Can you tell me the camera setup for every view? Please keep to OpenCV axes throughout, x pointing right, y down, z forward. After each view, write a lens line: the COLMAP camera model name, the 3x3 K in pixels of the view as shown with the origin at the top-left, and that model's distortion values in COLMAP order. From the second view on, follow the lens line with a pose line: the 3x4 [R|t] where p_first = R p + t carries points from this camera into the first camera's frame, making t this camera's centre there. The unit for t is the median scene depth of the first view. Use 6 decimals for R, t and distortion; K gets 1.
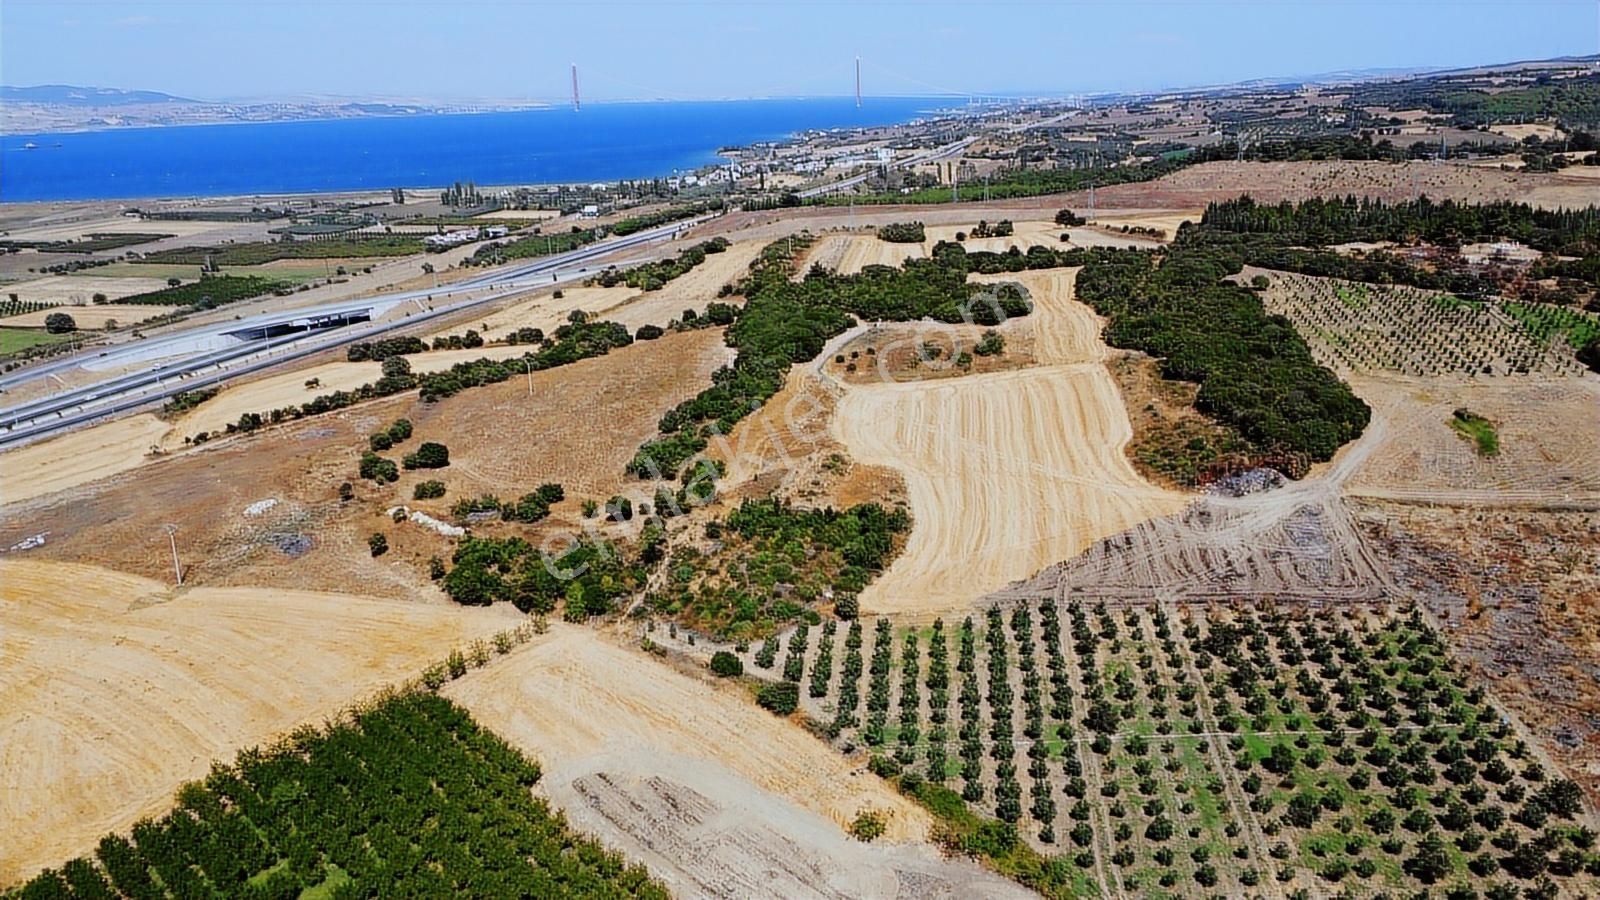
lens RADIAL K [[1206.9, 0, 806.1], [0, 1206.9, 433.8], [0, 0, 1]] dist [0.004795, -0.011331]
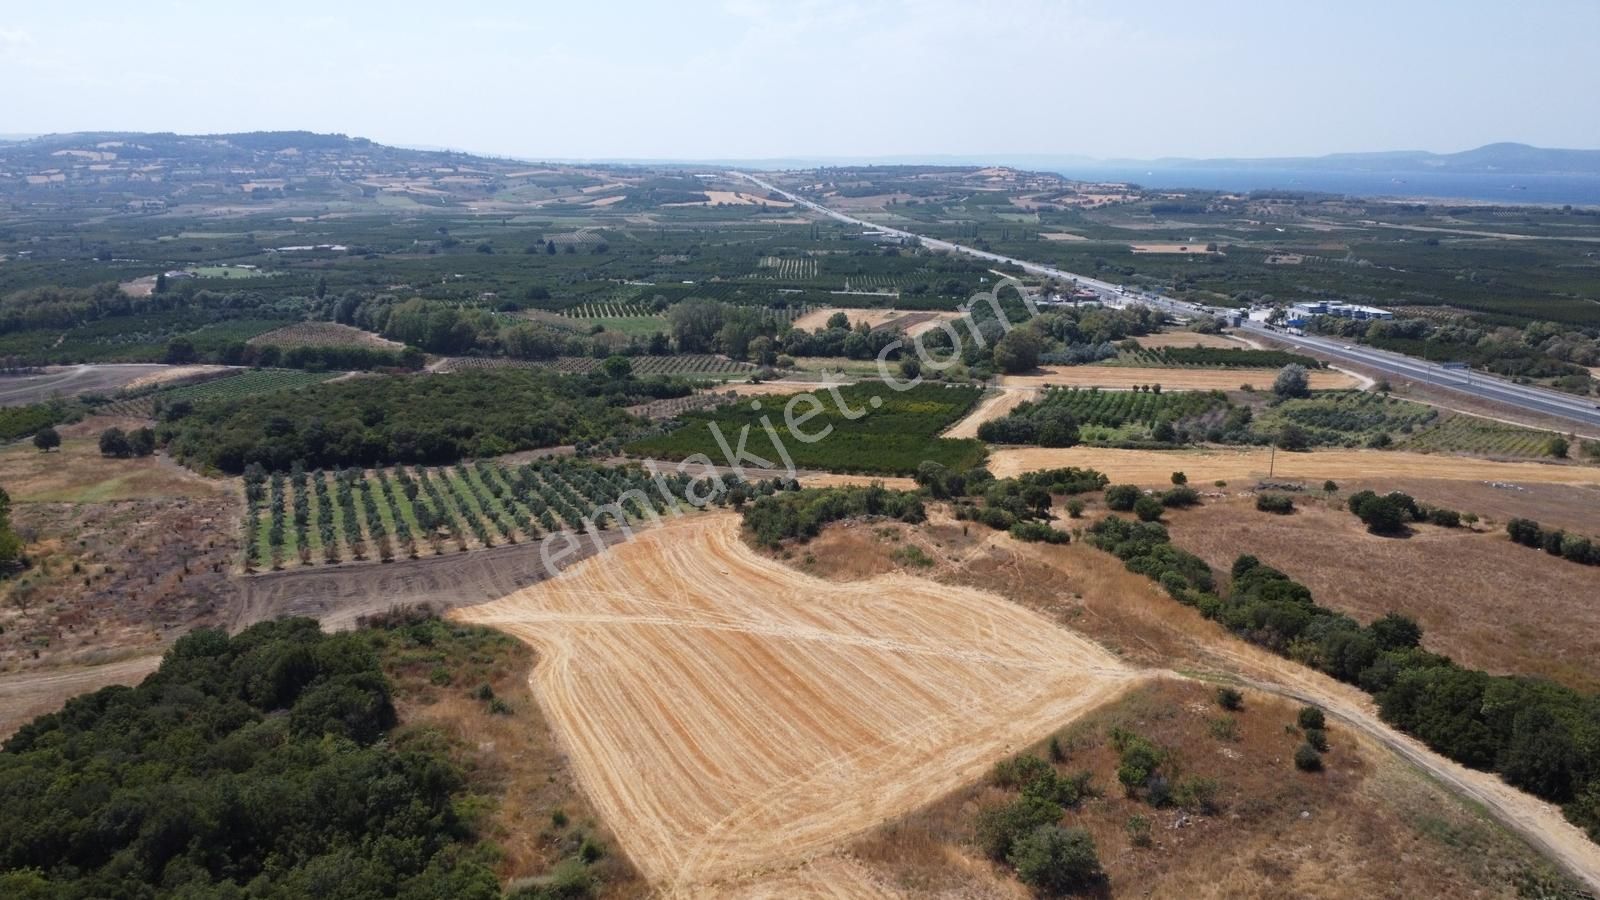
lens RADIAL K [[1206.9, 0, 806.1], [0, 1206.9, 433.8], [0, 0, 1]] dist [0.004795, -0.011331]
pose [[-0.869544, 0.128142, -0.476941, 0.339906], [-0.120570, 0.881443, 0.456641, -0.300273], [0.478912, 0.454574, -0.751004, 1.199655]]
